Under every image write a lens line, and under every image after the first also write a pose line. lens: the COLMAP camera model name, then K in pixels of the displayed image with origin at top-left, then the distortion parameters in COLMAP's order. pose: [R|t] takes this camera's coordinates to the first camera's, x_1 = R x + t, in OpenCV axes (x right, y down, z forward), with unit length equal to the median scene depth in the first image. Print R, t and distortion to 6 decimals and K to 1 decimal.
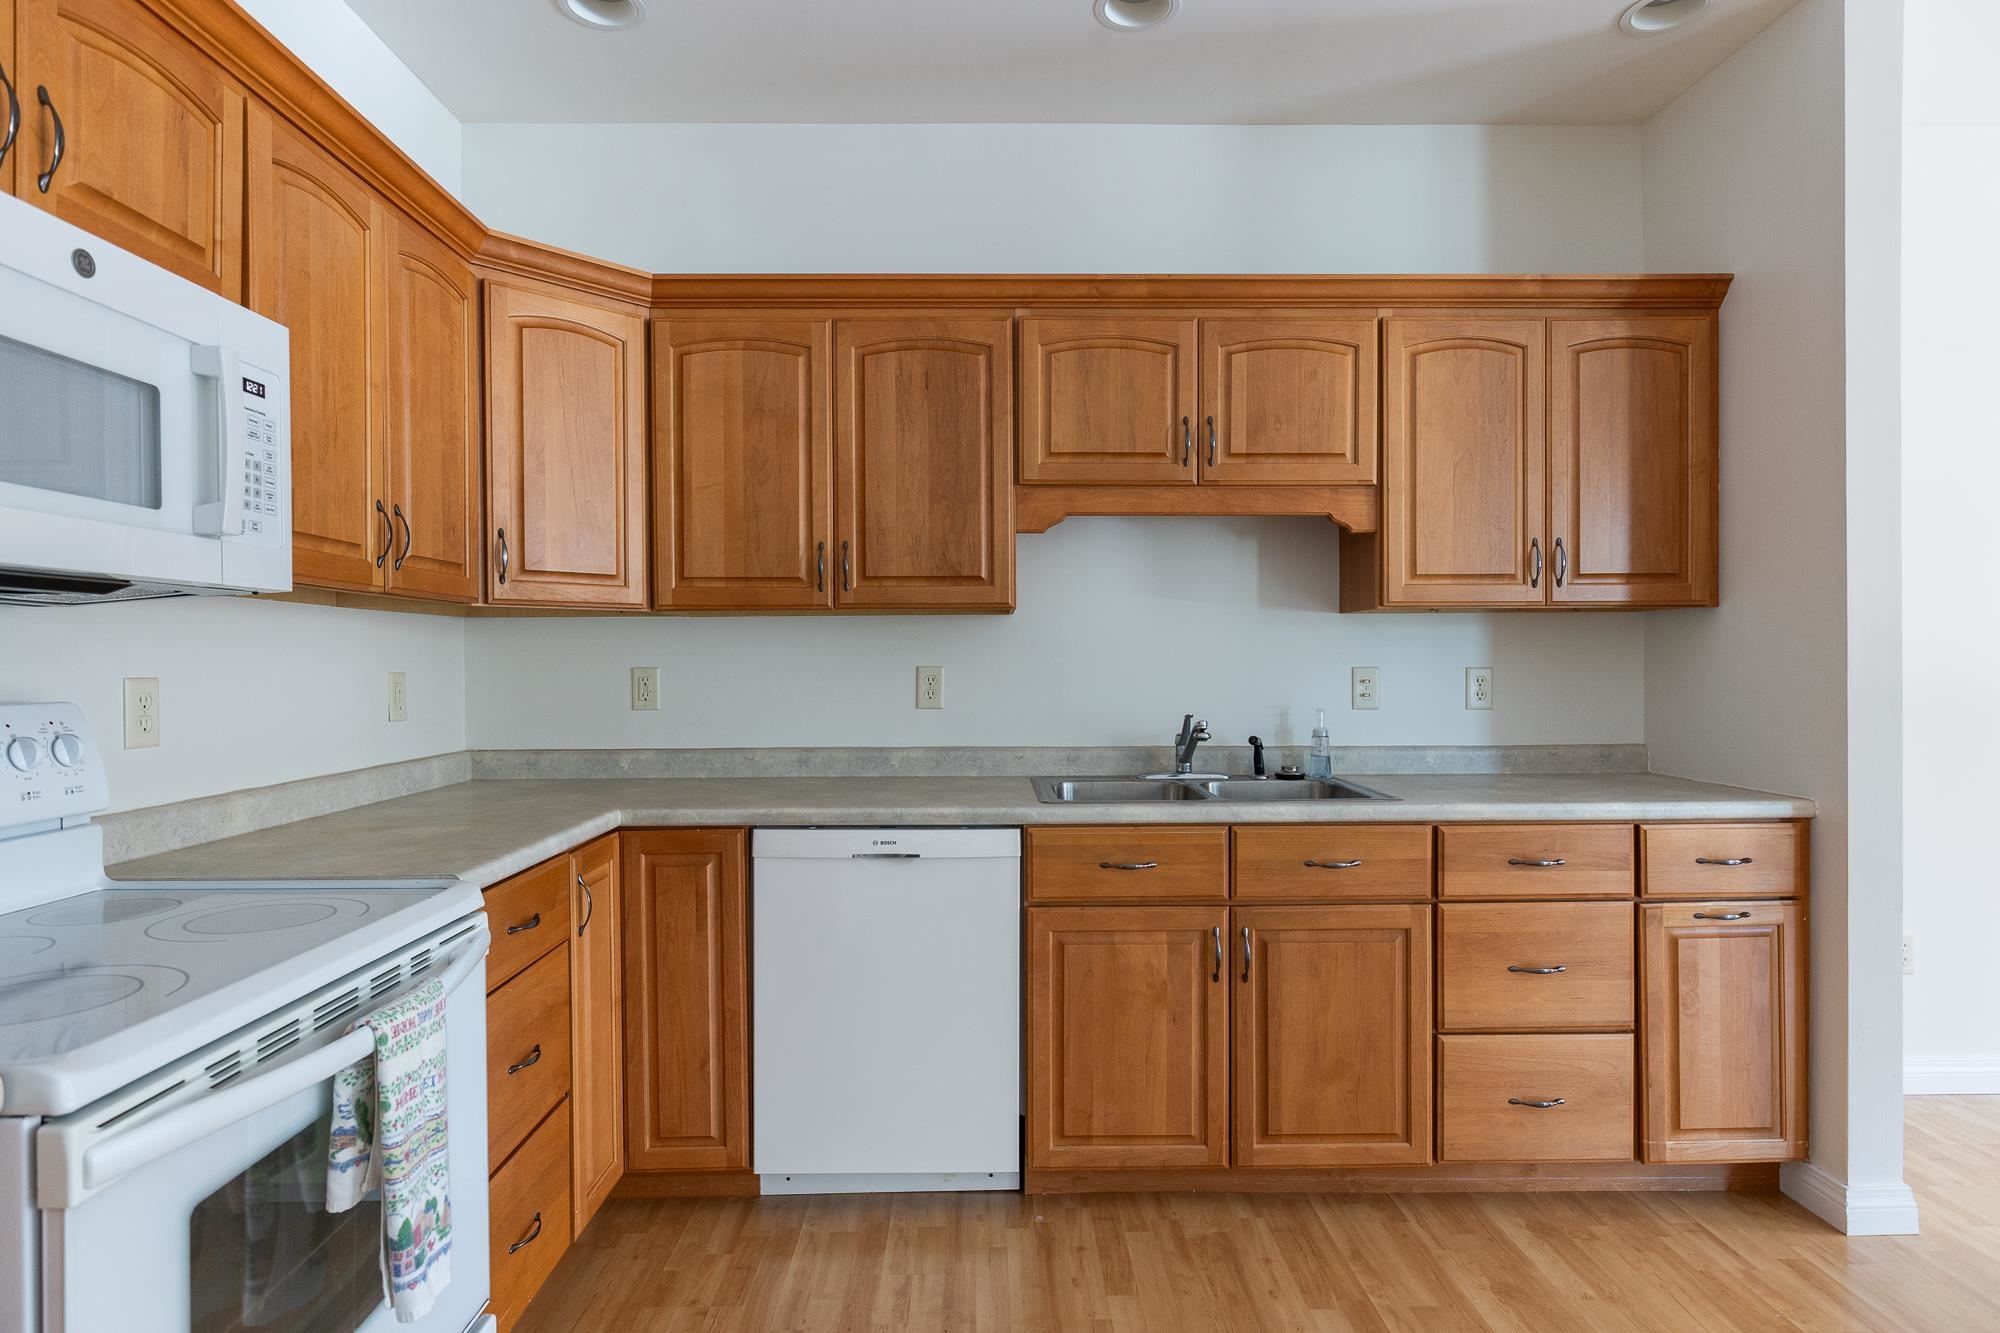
lens RADIAL K [[1076.8, 0, 1000.0], [0, 1076.8, 666.5], [0, 0, 1]] dist [0.001864, 0.000640]
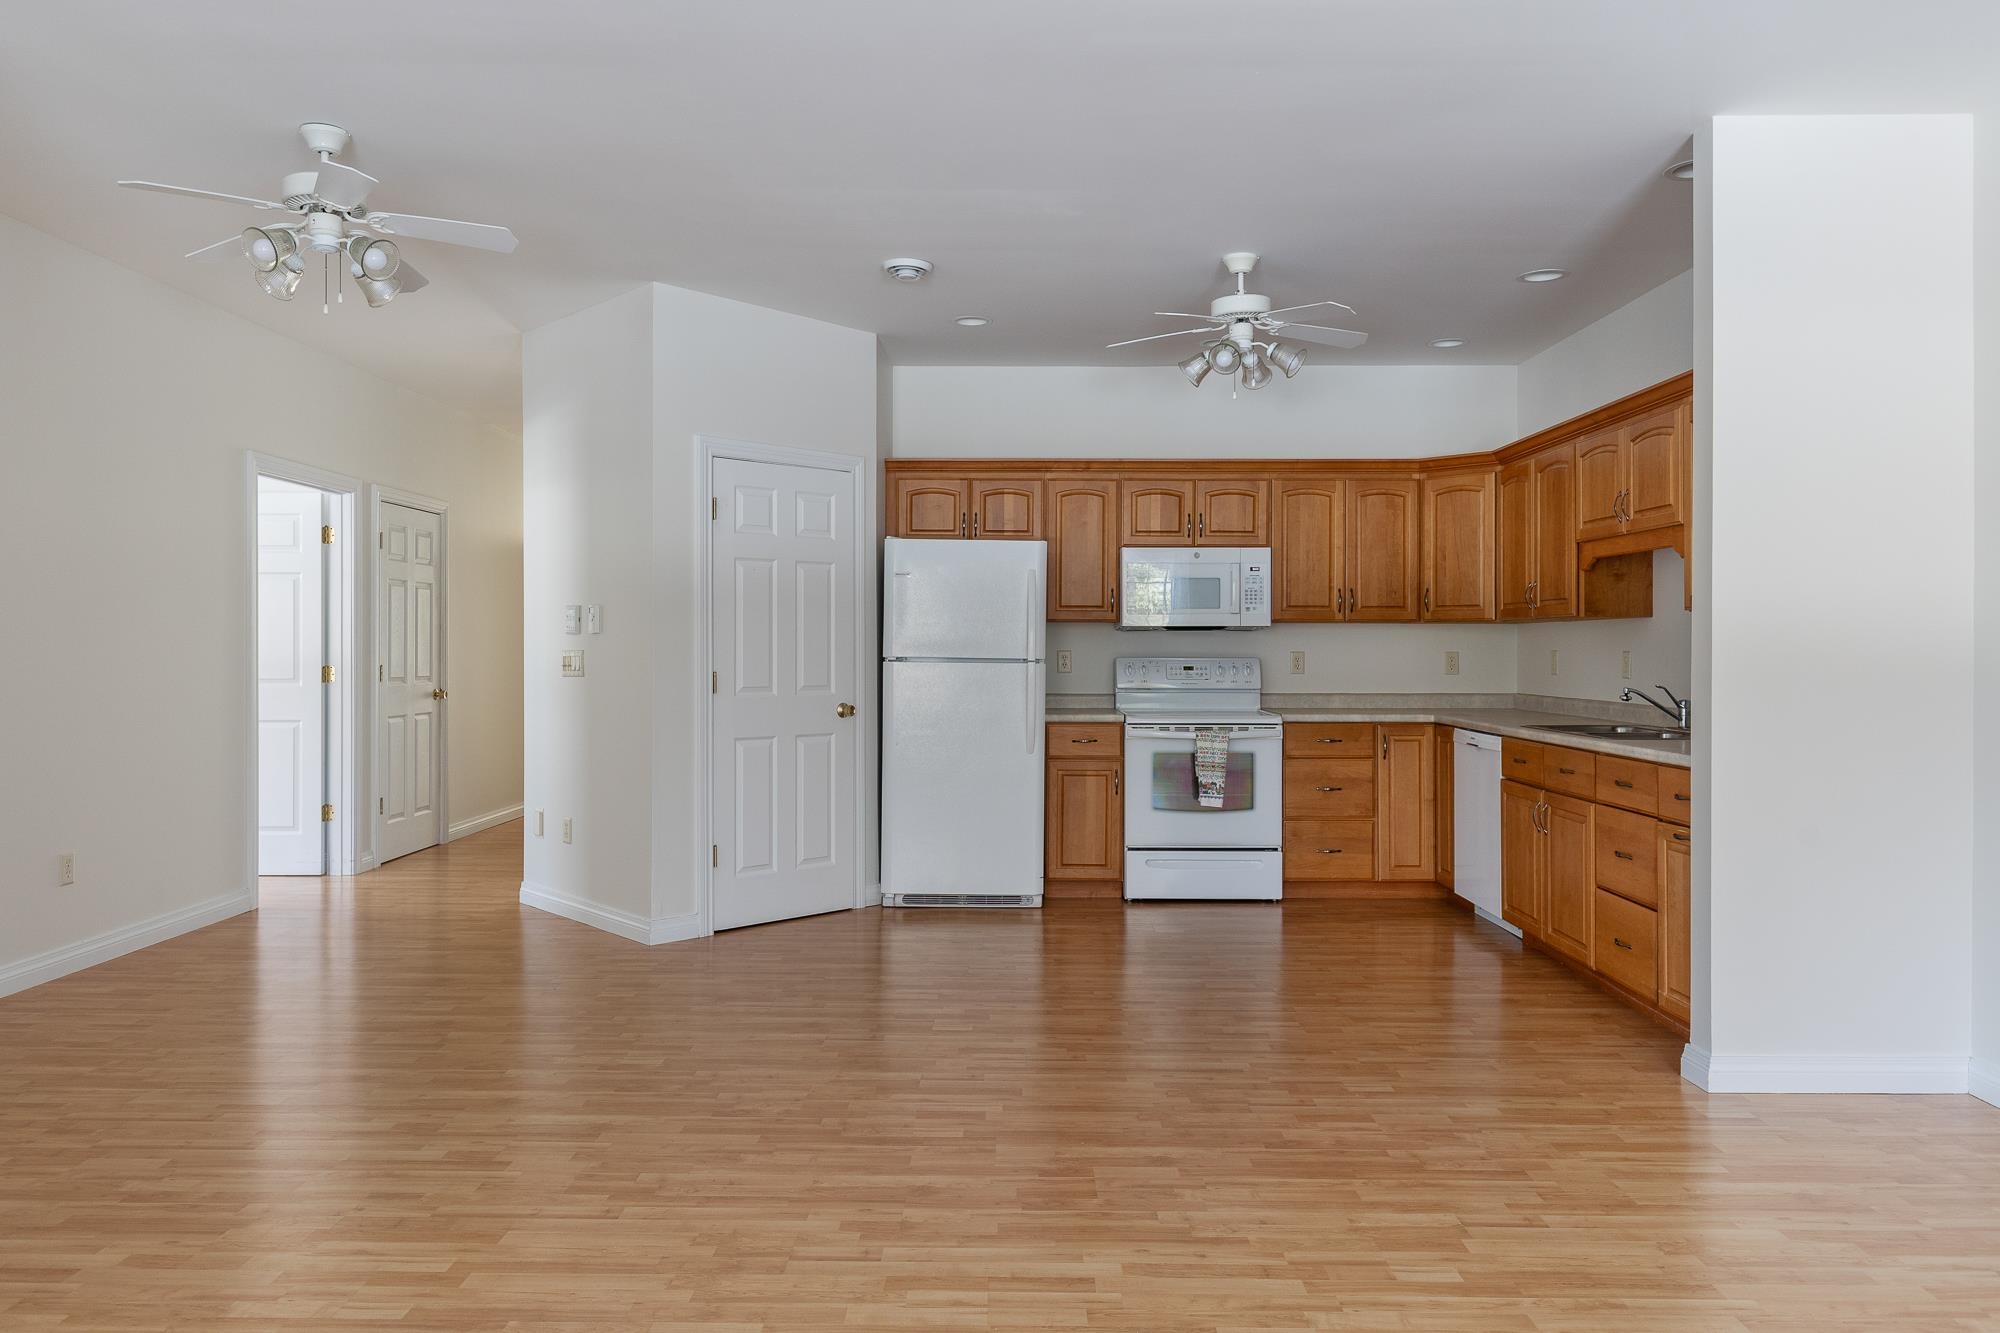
lens RADIAL K [[1363.1, 0, 988.4], [0, 1363.1, 651.9], [0, 0, 1]] dist [0.000669, 0.000831]
pose [[-0.032462, 0.007904, -0.999442, 2.405374], [-0.006180, 0.999948, 0.008109, -0.011671], [0.999454, 0.006440, -0.032412, 0.175878]]
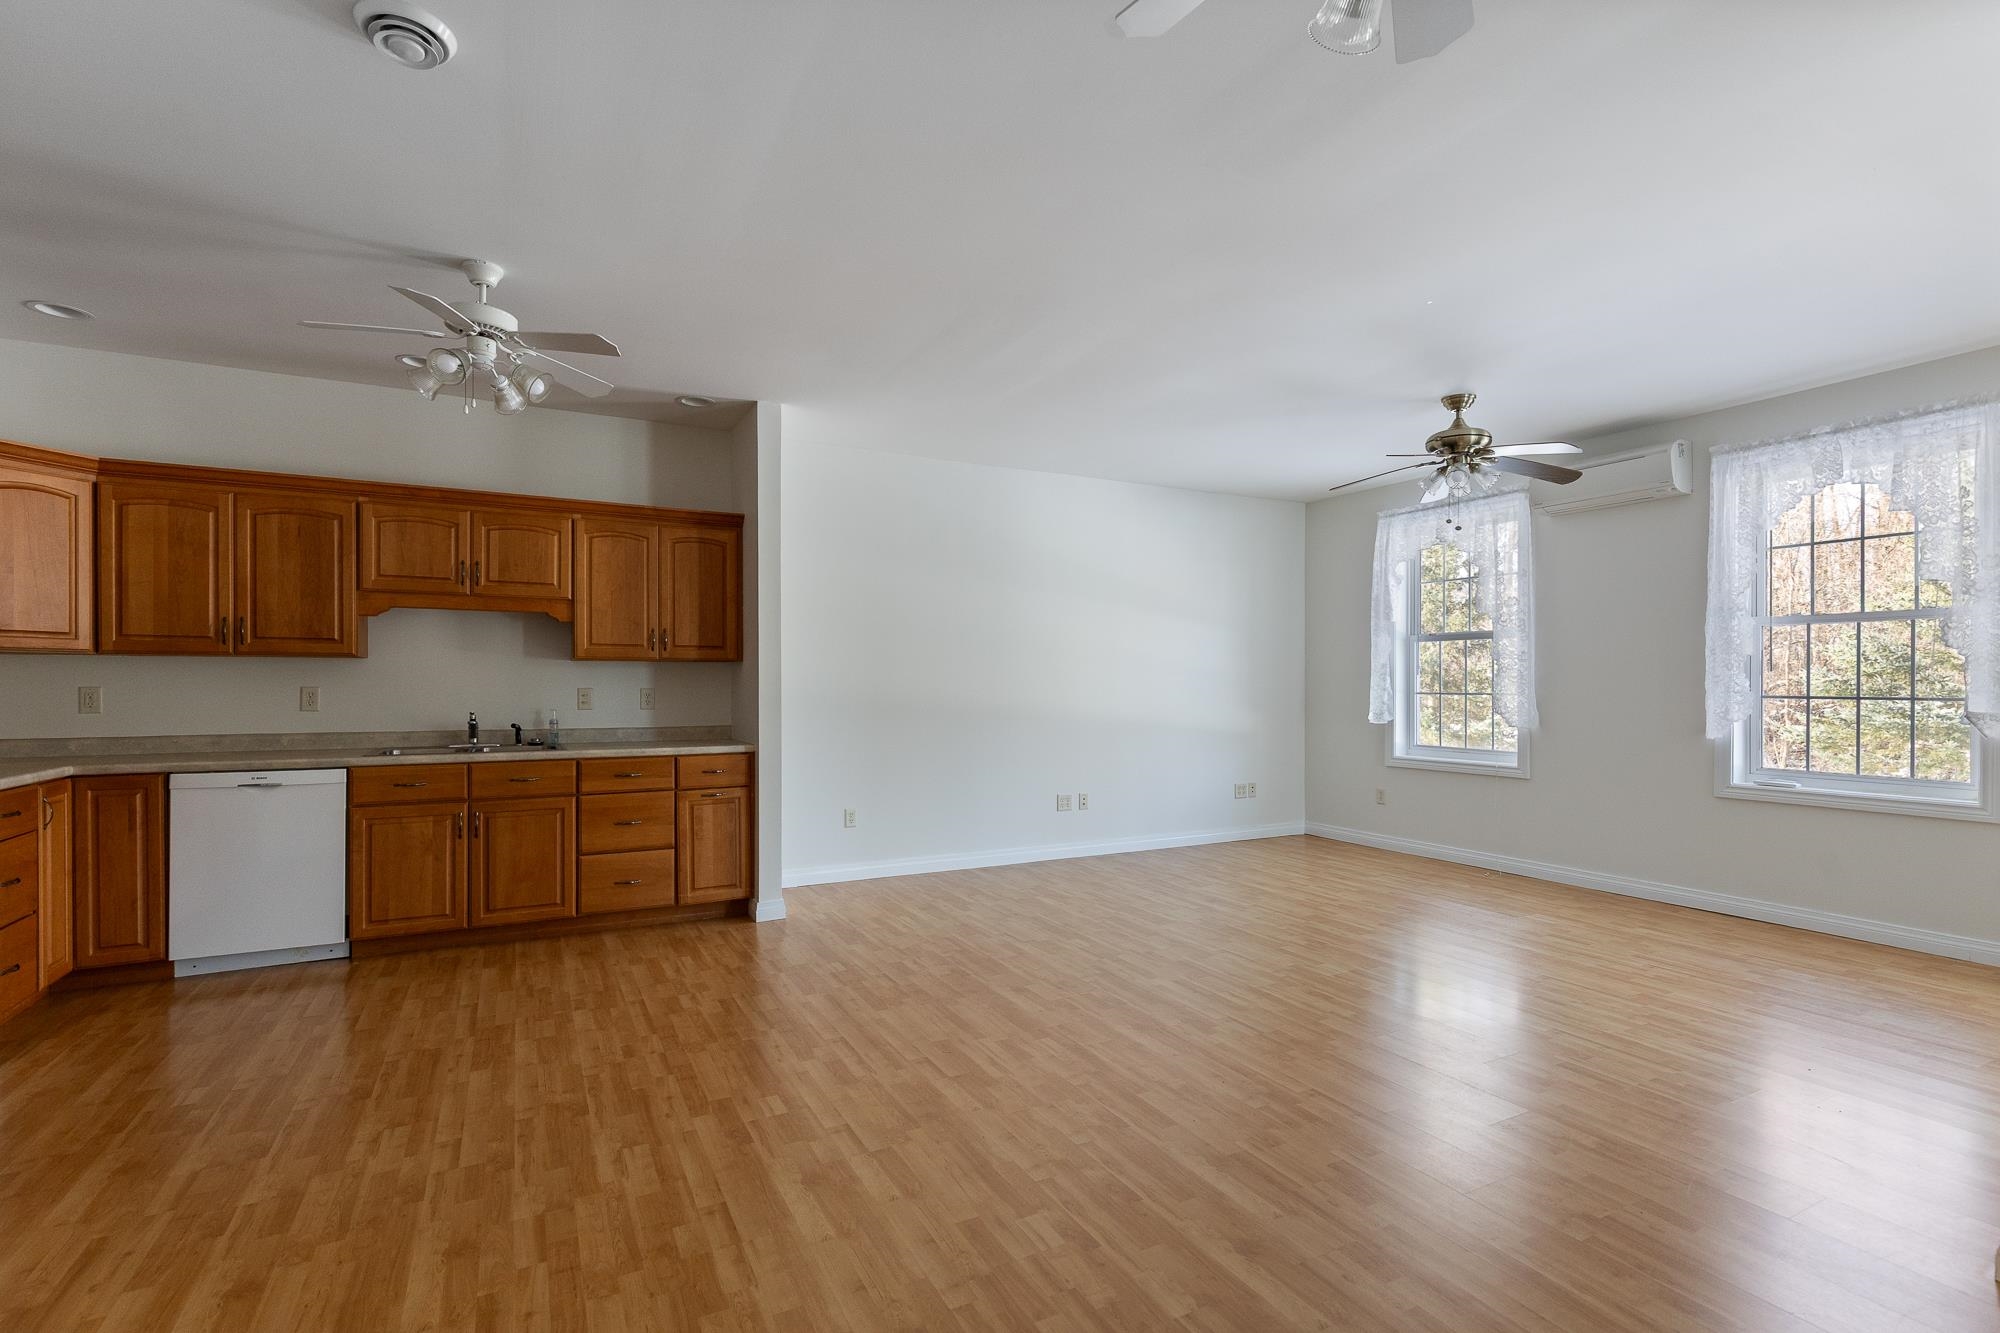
lens RADIAL K [[915.7, 0, 1005.6], [0, 915.7, 684.1], [0, 0, 1]] dist [0.001020, 0.000783]
pose [[0.889726, 0.005292, 0.456464, 0.324955], [-0.002456, 0.999974, -0.006804, 0.003129], [-0.456488, 0.004933, 0.889716, -1.047657]]
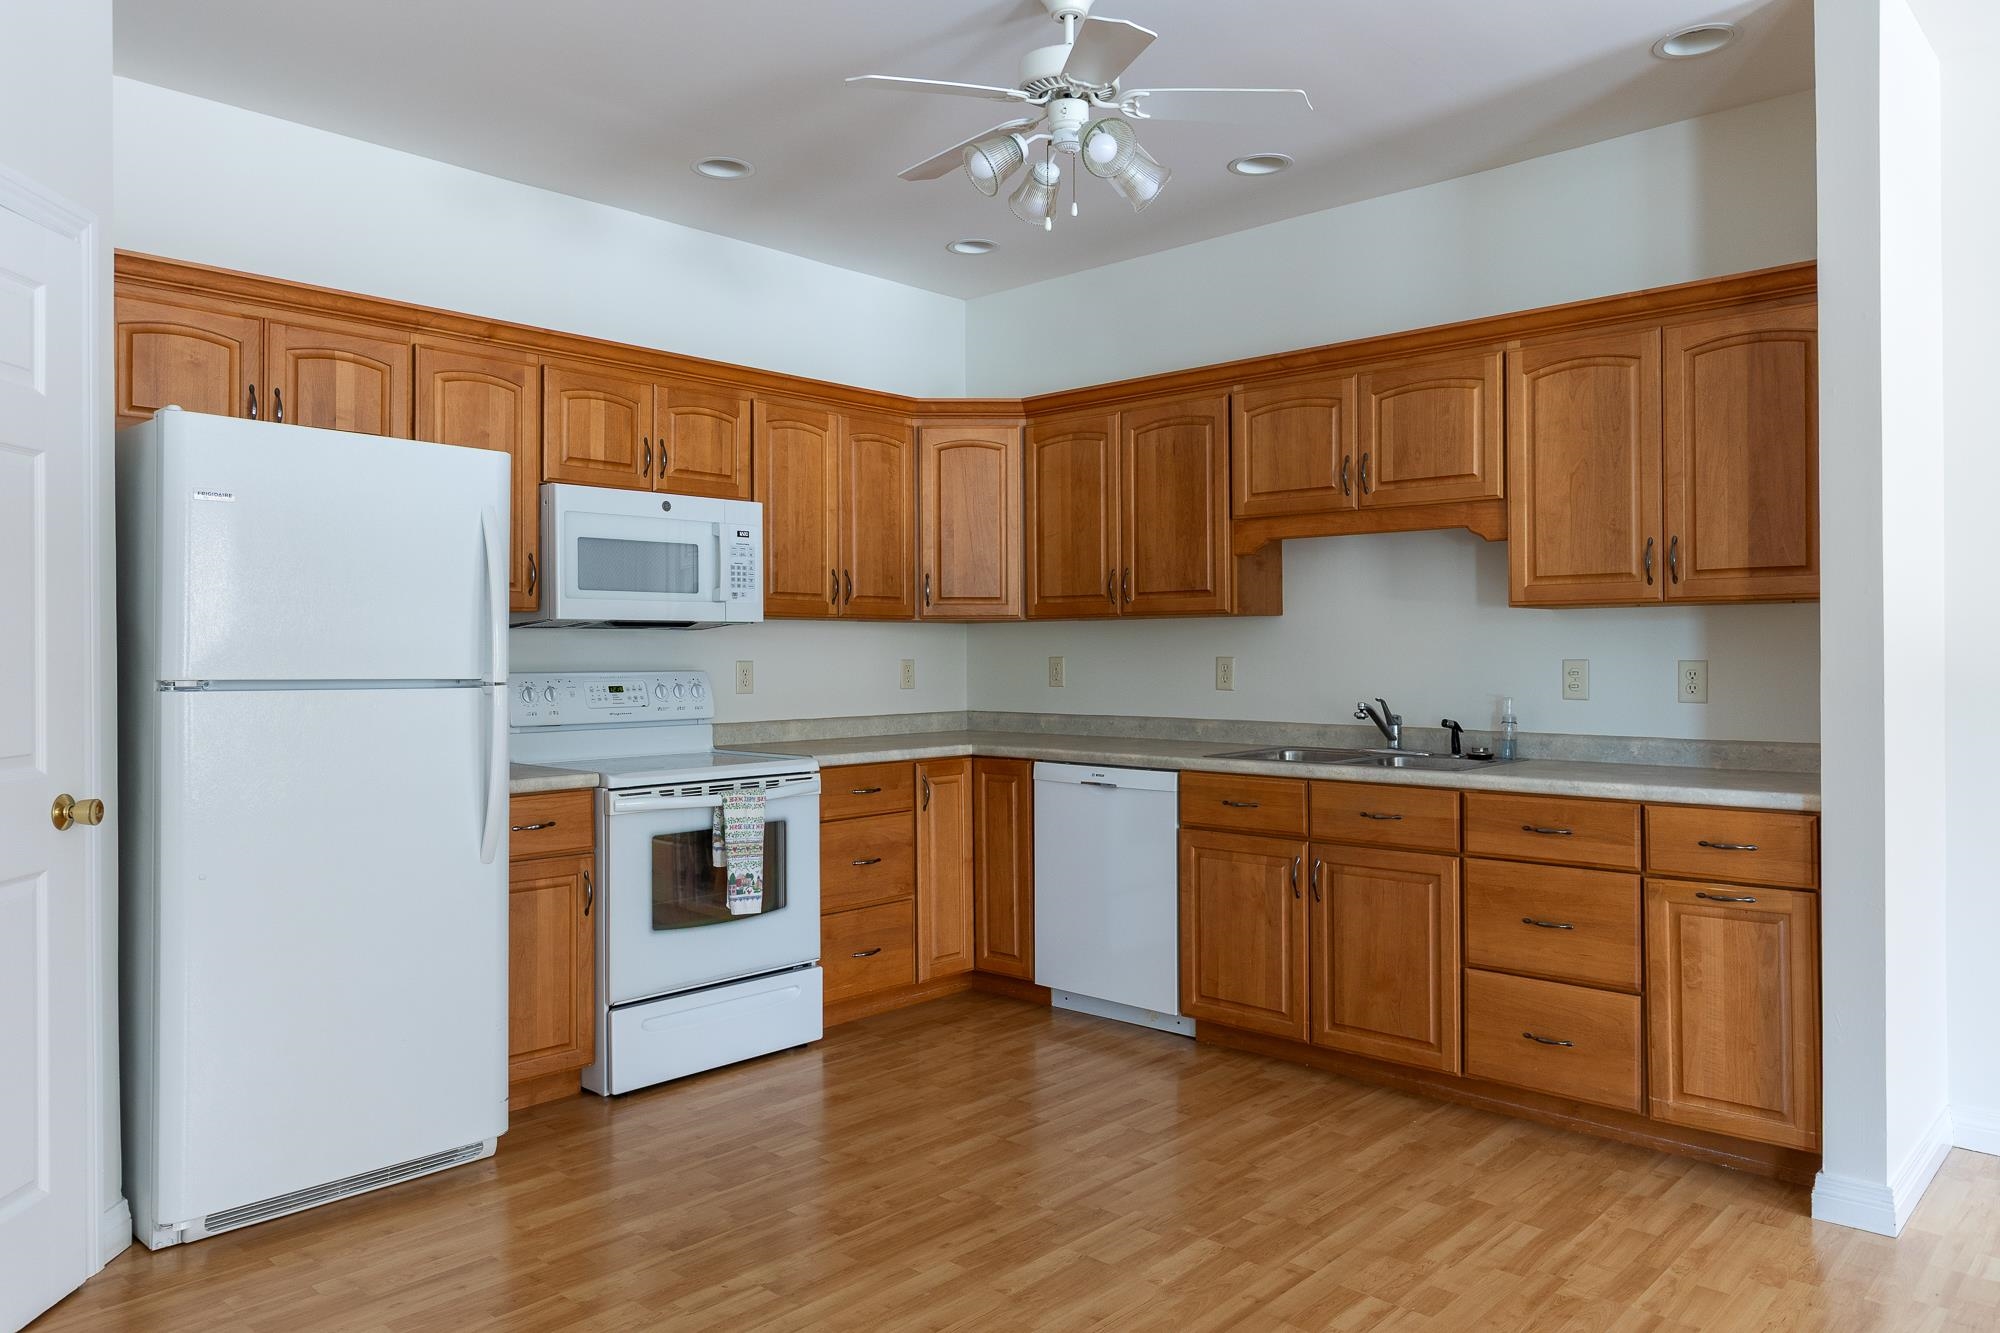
lens RADIAL K [[1363.1, 0, 988.4], [0, 1363.1, 651.9], [0, 0, 1]] dist [0.000669, 0.000831]
pose [[0.718590, 0.001923, -0.695431, 1.073208], [-0.003189, 0.999995, -0.000530, -0.005617], [0.695426, 0.002598, 0.718593, -0.453188]]
